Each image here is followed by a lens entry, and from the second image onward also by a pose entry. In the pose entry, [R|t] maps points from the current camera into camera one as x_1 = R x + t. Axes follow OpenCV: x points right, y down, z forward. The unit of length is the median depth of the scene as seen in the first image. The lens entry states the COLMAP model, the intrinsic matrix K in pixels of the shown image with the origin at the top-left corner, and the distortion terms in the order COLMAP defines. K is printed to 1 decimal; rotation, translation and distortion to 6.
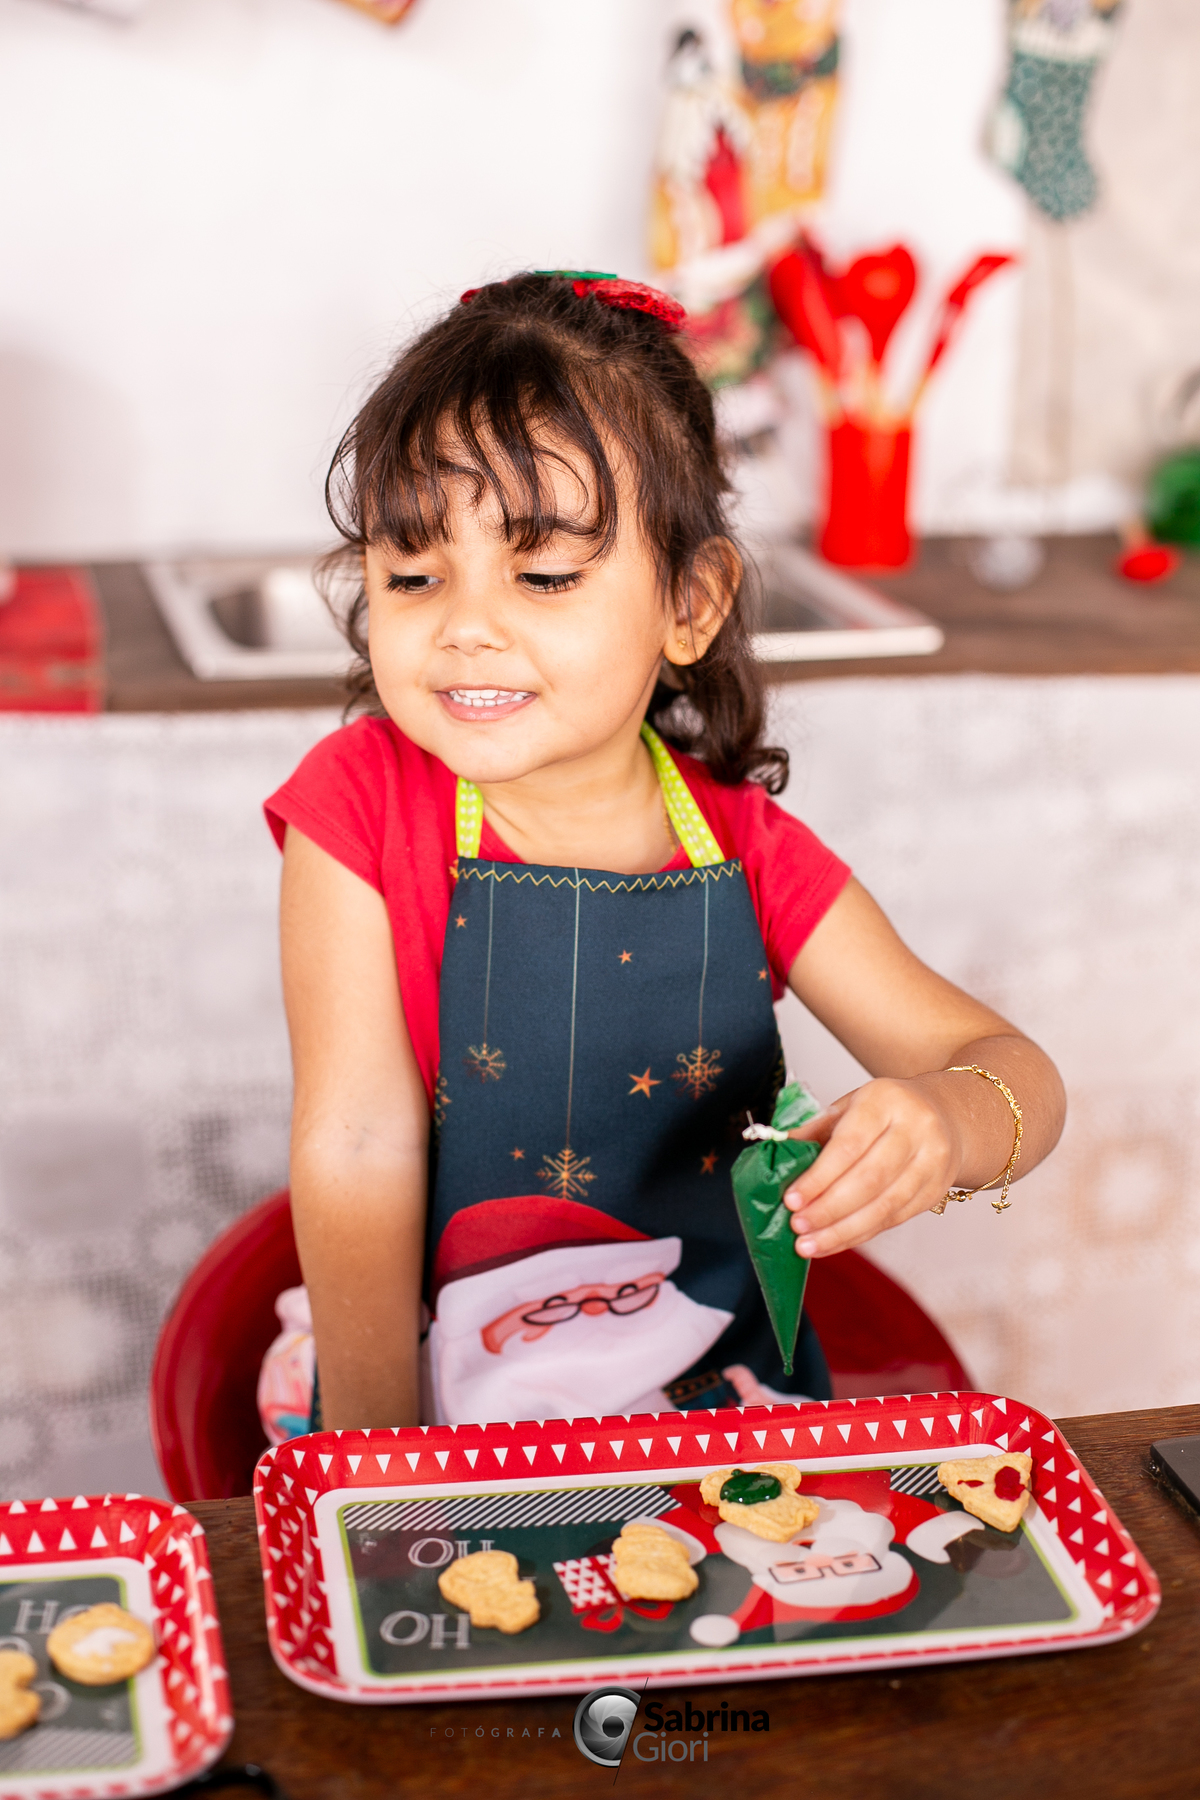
lens RADIAL K [[2712.0, 0, 604.3], [0, 2712.0, 895.4], [0, 0, 1]] dist [-0.138505, 0.037983]
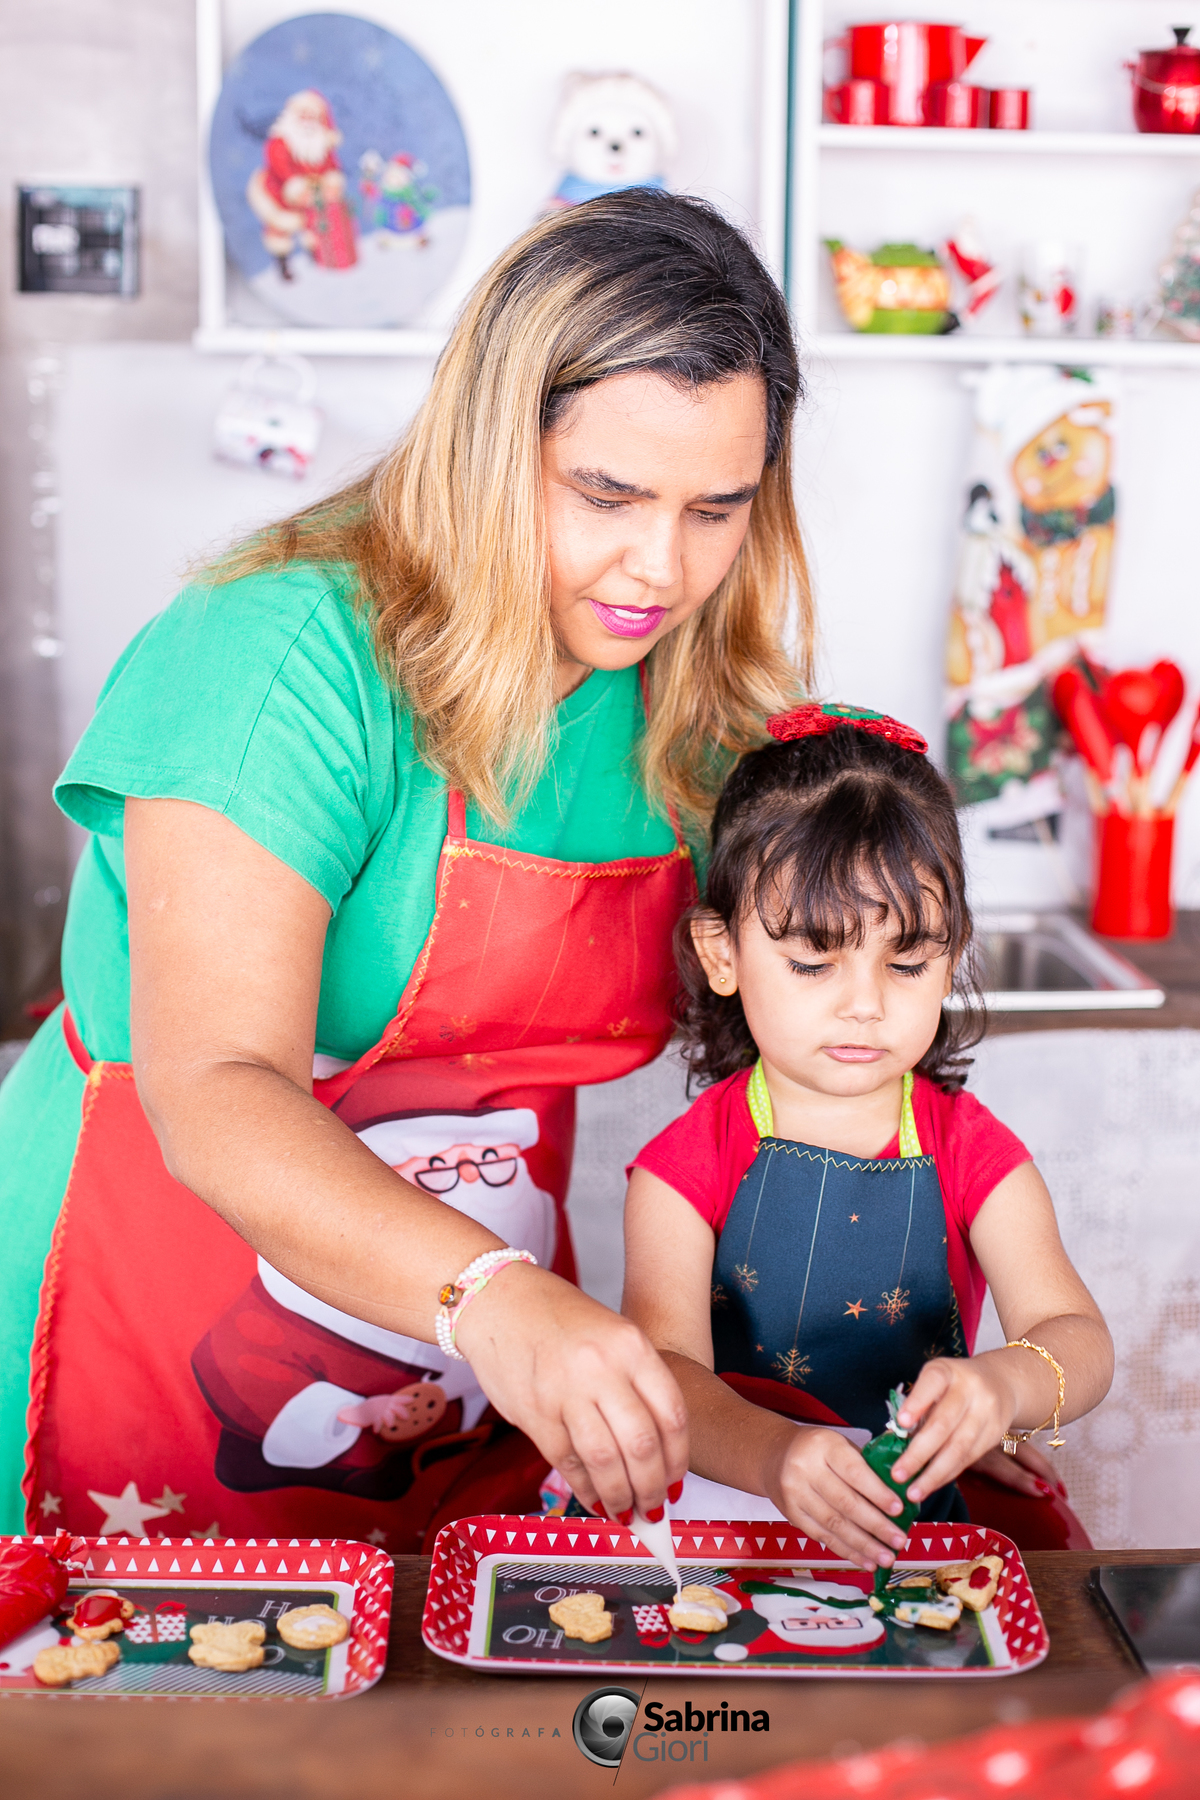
lens RADIAL K [[2712.0, 0, 604.3], [0, 2712.0, 895.4], [0, 0, 1]] dist [-0.138505, 0.037983]
pose [[0.983481, 0.025594, -0.179190, 0.212974], [-0.049713, 0.990078, -0.131433, 0.062775], [0.174048, 0.138170, 0.974996, -0.447896]]
